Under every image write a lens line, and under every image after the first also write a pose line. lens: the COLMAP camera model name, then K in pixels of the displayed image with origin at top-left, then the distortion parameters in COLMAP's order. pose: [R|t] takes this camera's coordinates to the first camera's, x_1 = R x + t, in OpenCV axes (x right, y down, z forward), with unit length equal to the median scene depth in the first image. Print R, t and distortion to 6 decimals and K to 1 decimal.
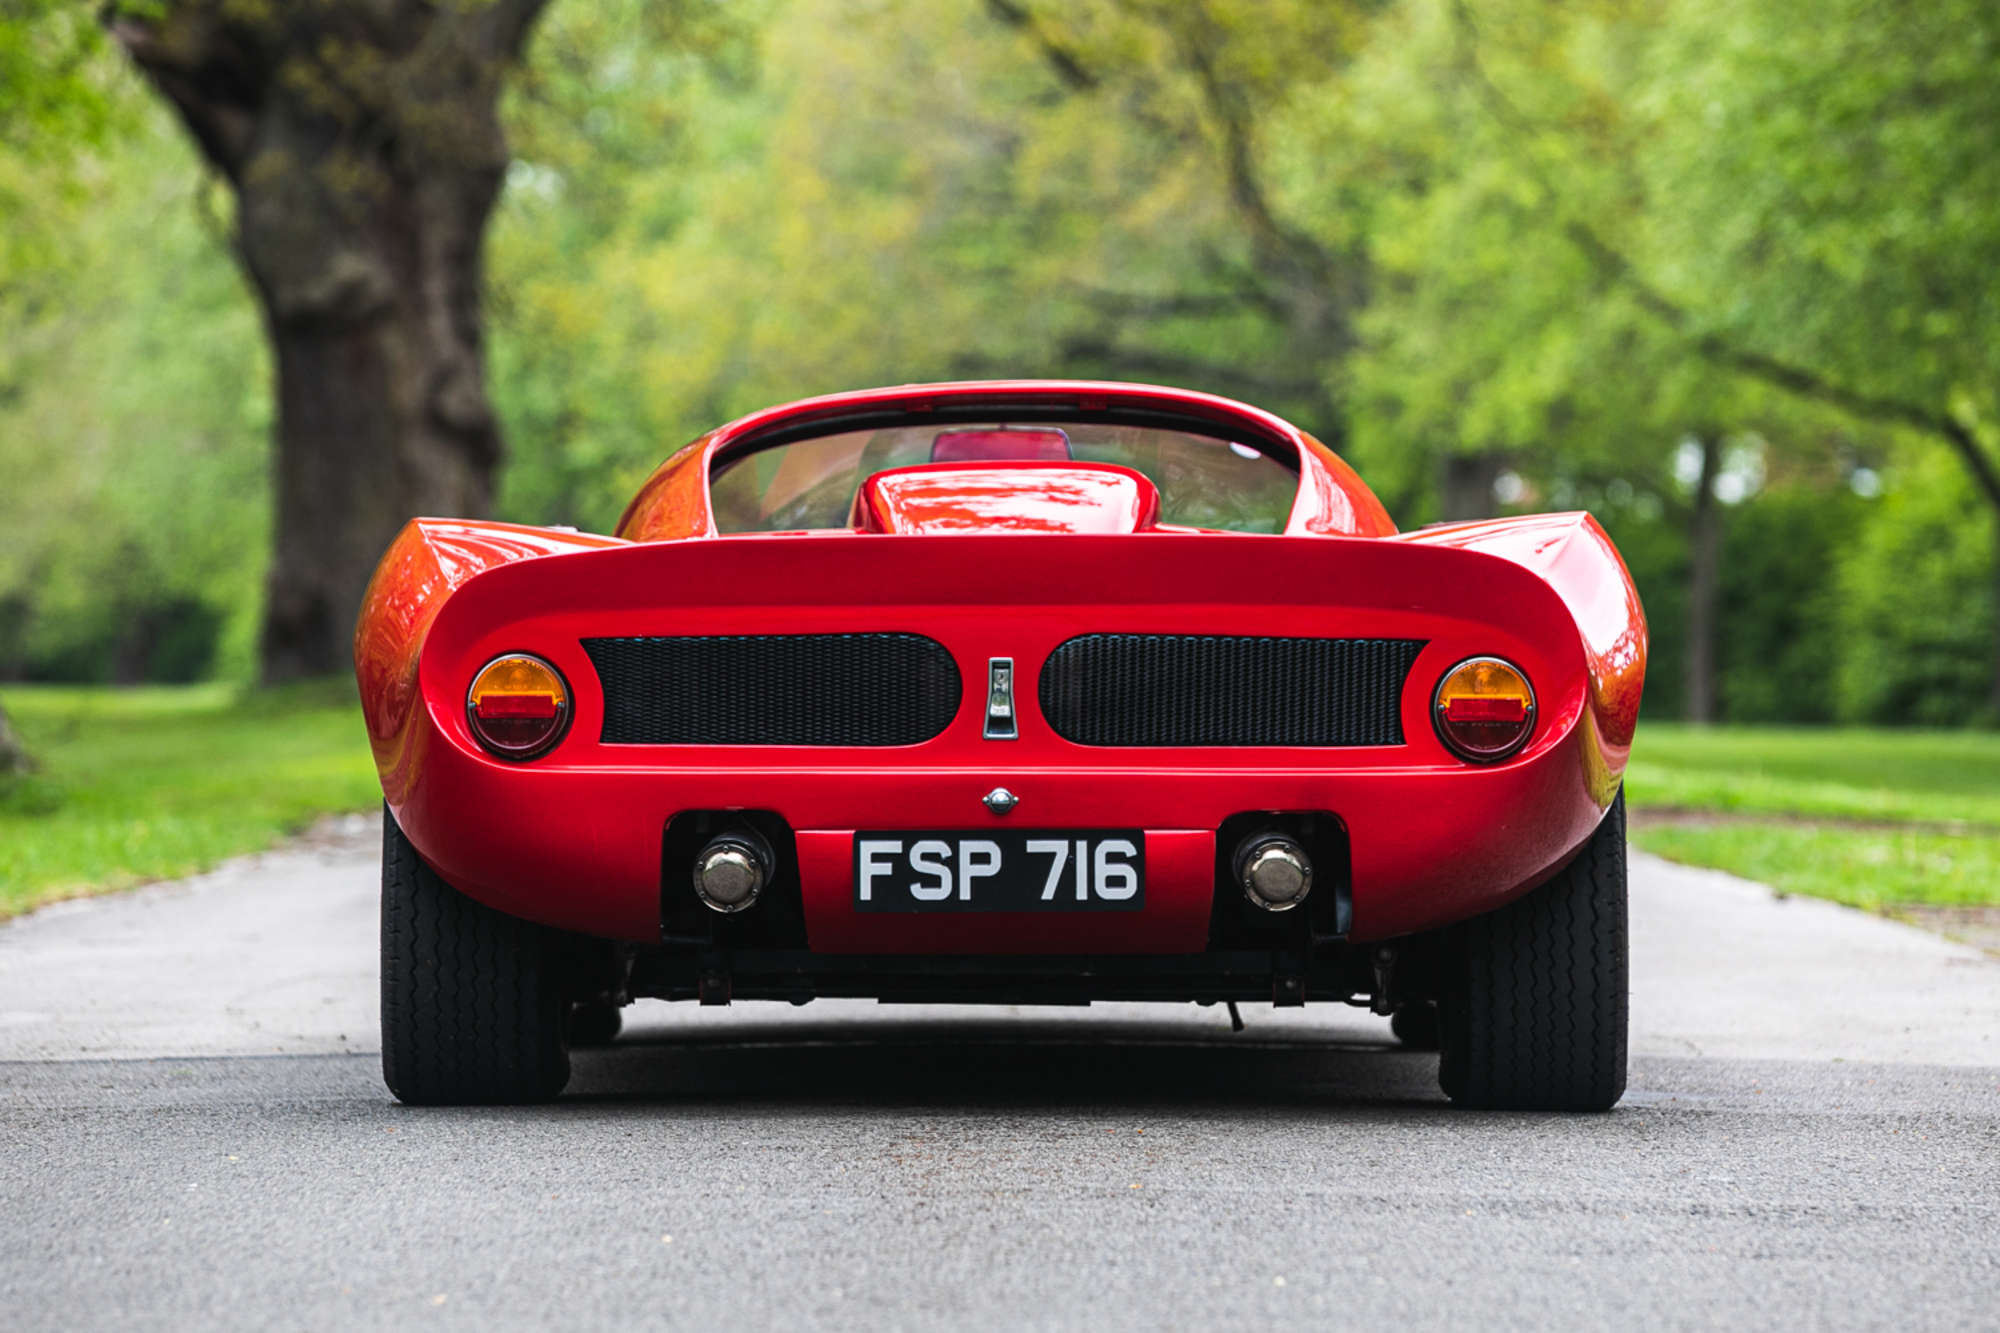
lens RADIAL K [[11163.4, 0, 1043.3], [0, 11163.4, 562.9], [0, 0, 1]] dist [0.742738, 8.363655]
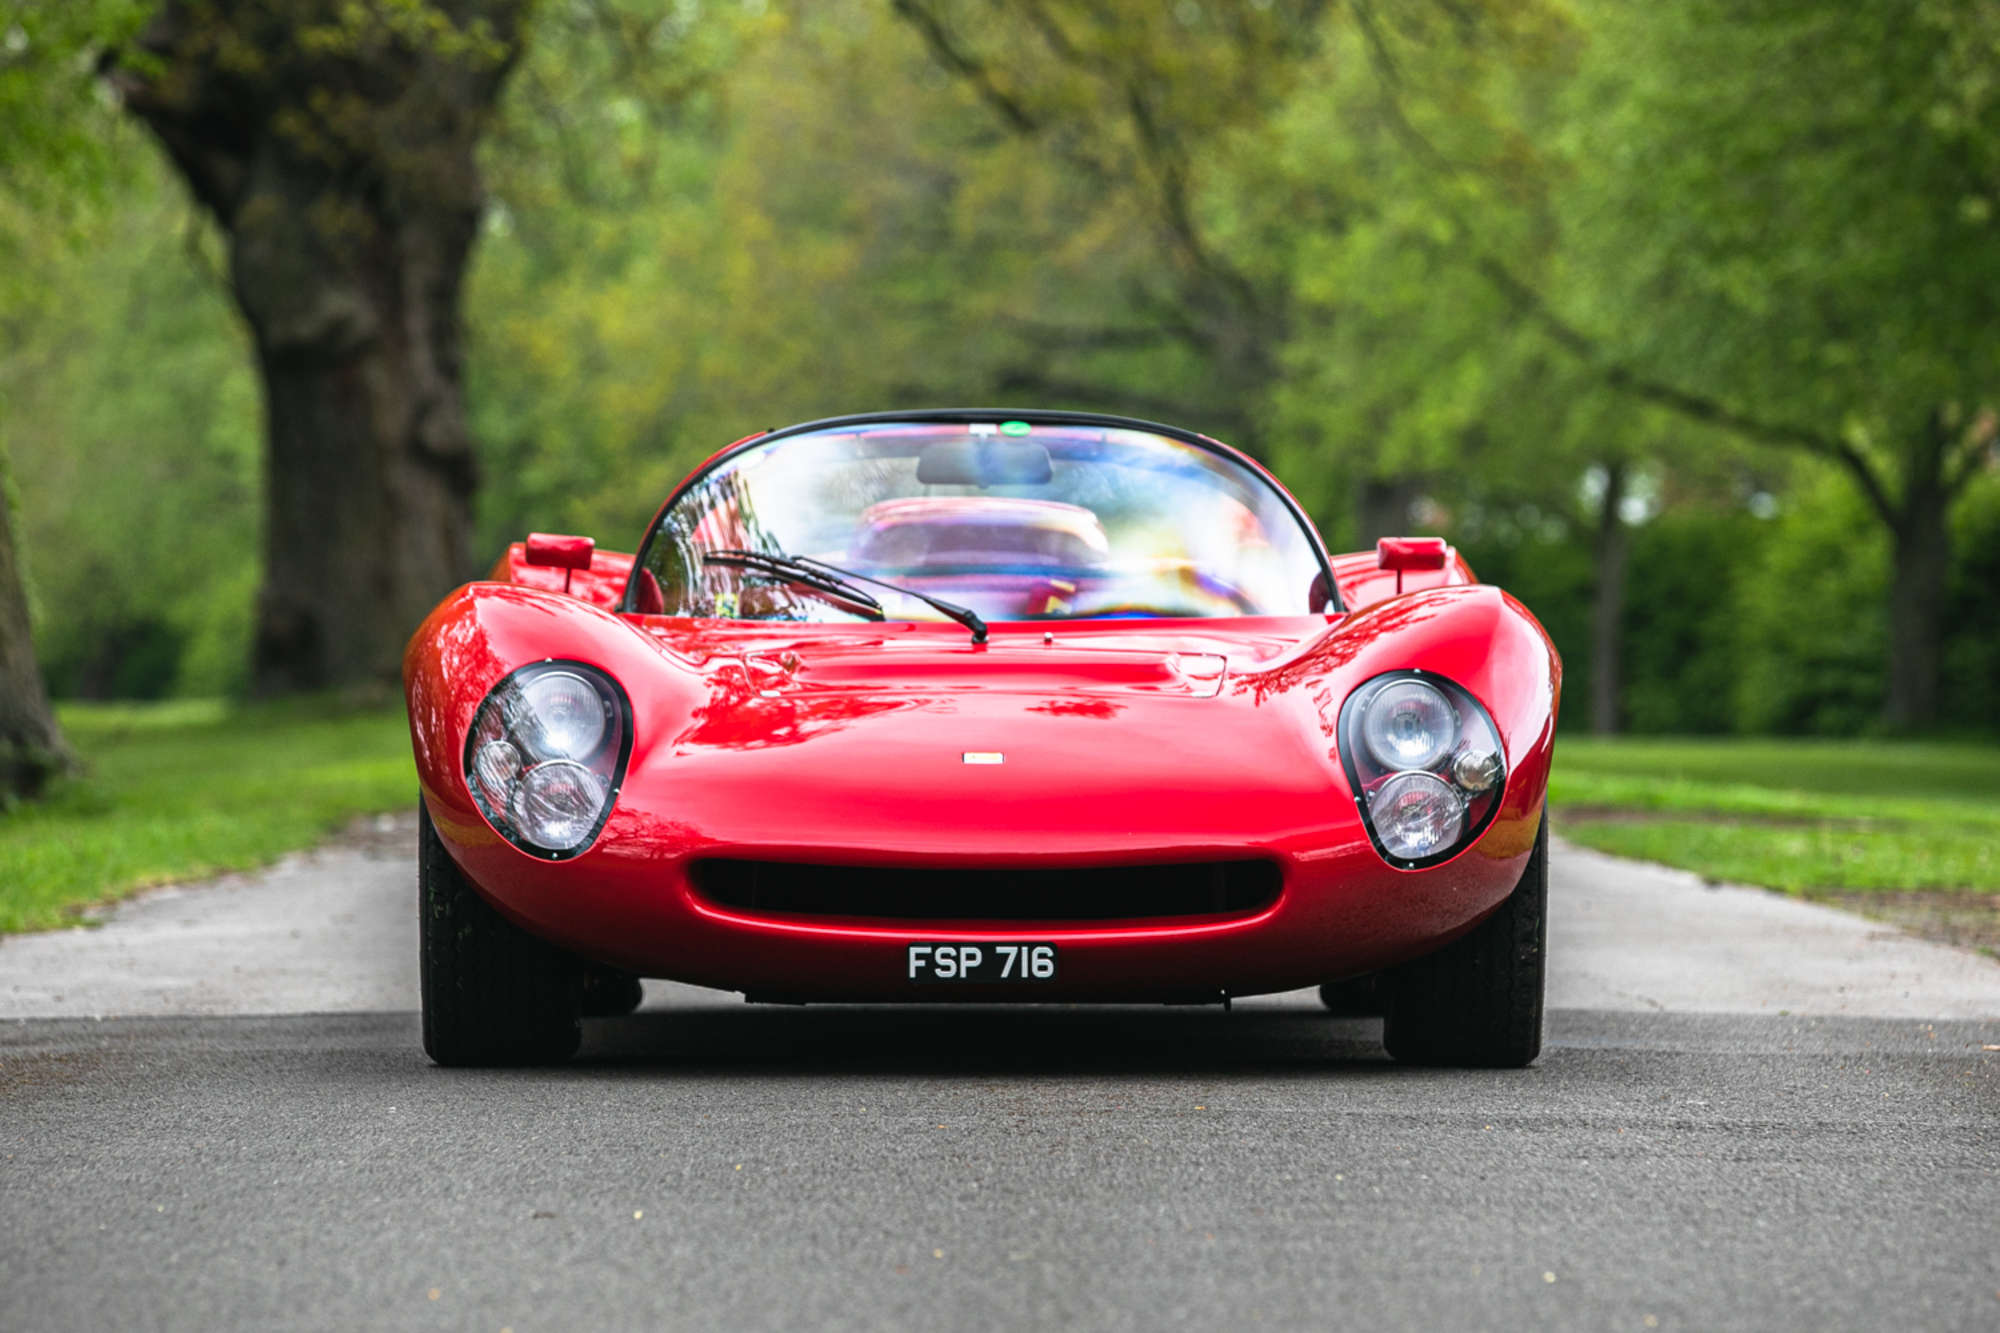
lens RADIAL K [[10849.6, 0, 1000.0], [0, 10849.6, 666.5], [0, 0, 1]] dist [0.744342, 8.526888]
pose [[0.999989, -0.001999, 0.004205, -0.003533], [0.001967, 0.999970, 0.007484, 0.000201], [-0.004220, -0.007476, 0.999963, -0.027725]]
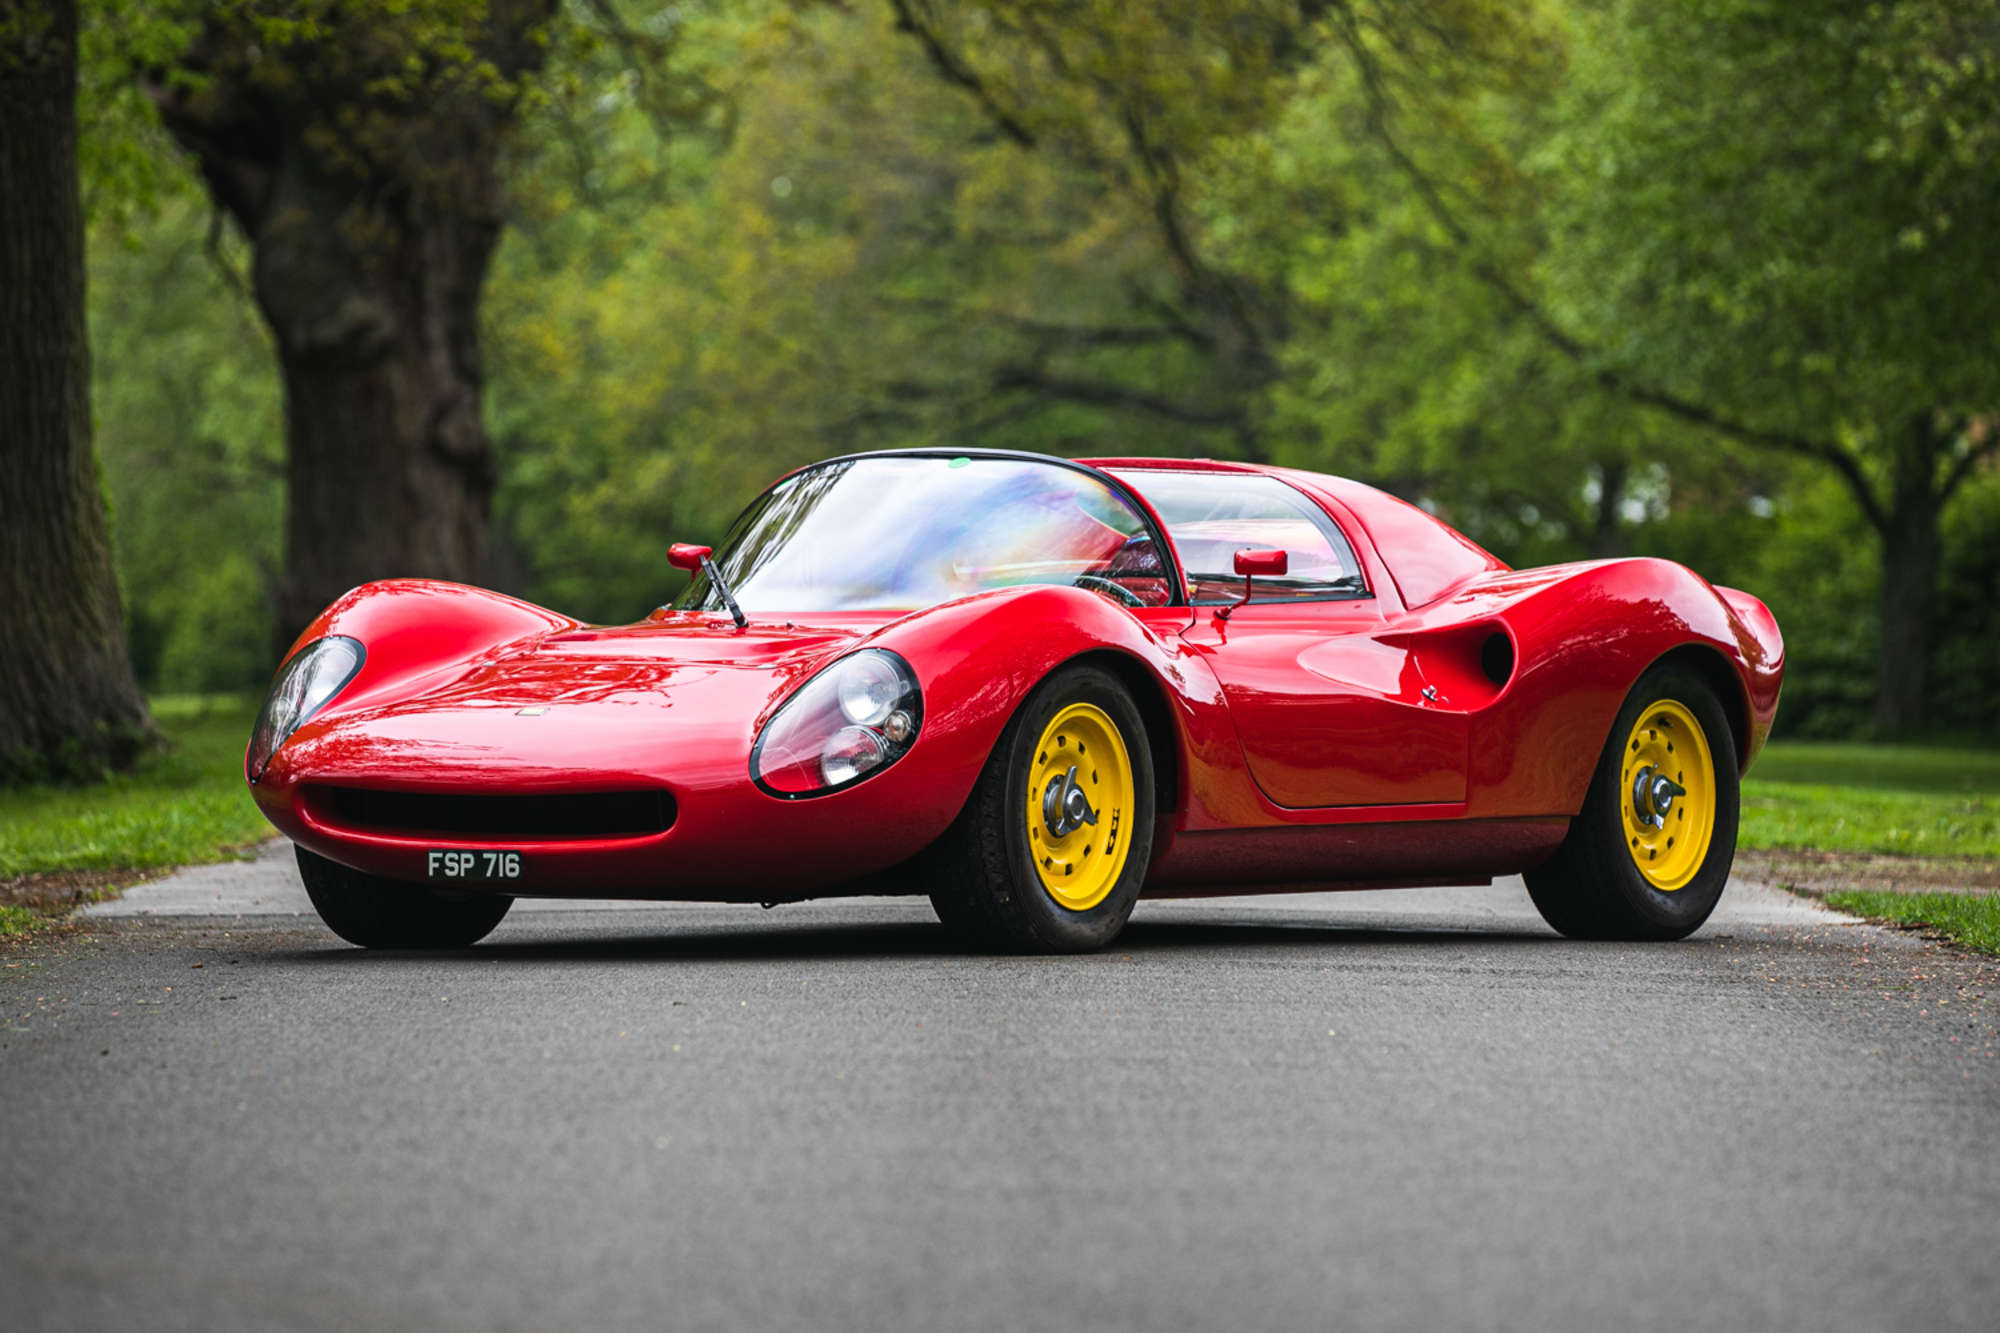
lens RADIAL K [[11685.8, 0, 1006.2], [0, 11685.8, 597.3], [0, 0, 1]] dist [1.198535, 26.012410]
pose [[0.999980, 0.004212, 0.004692, -0.003606], [-0.004218, 0.999990, 0.001351, 0.000023], [-0.004687, -0.001371, 0.999988, -0.148450]]
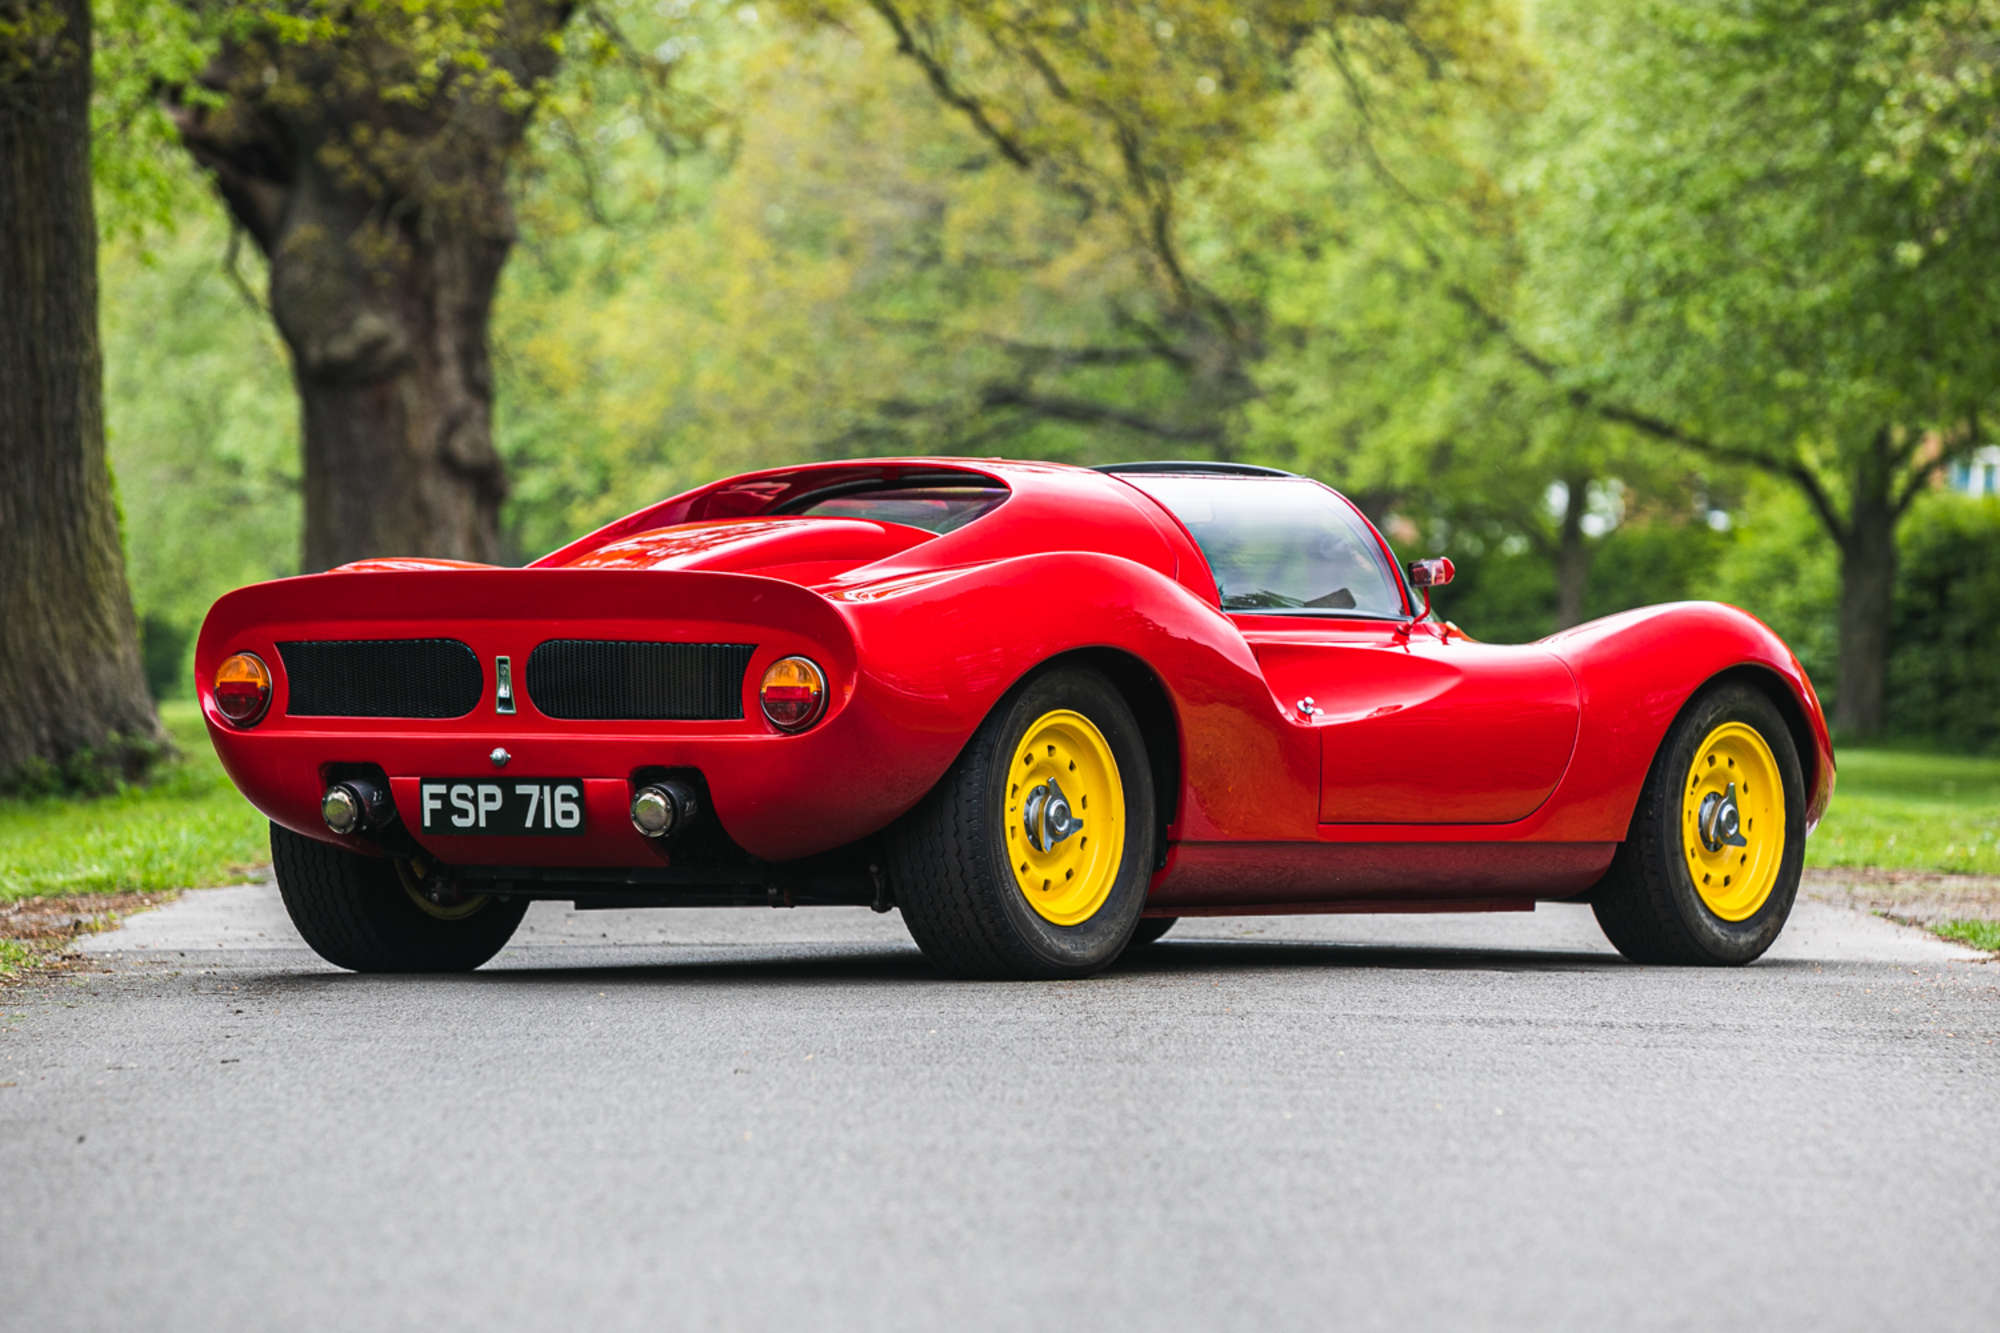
lens RADIAL K [[10849.6, 0, 1000.0], [0, 10849.6, 666.5], [0, 0, 1]] dist [0.744342, 8.526888]
pose [[0.999963, 0.004434, 0.007389, -0.006682], [-0.004485, 0.999966, 0.006849, 0.000061], [-0.007358, -0.006882, 0.999949, -0.090286]]
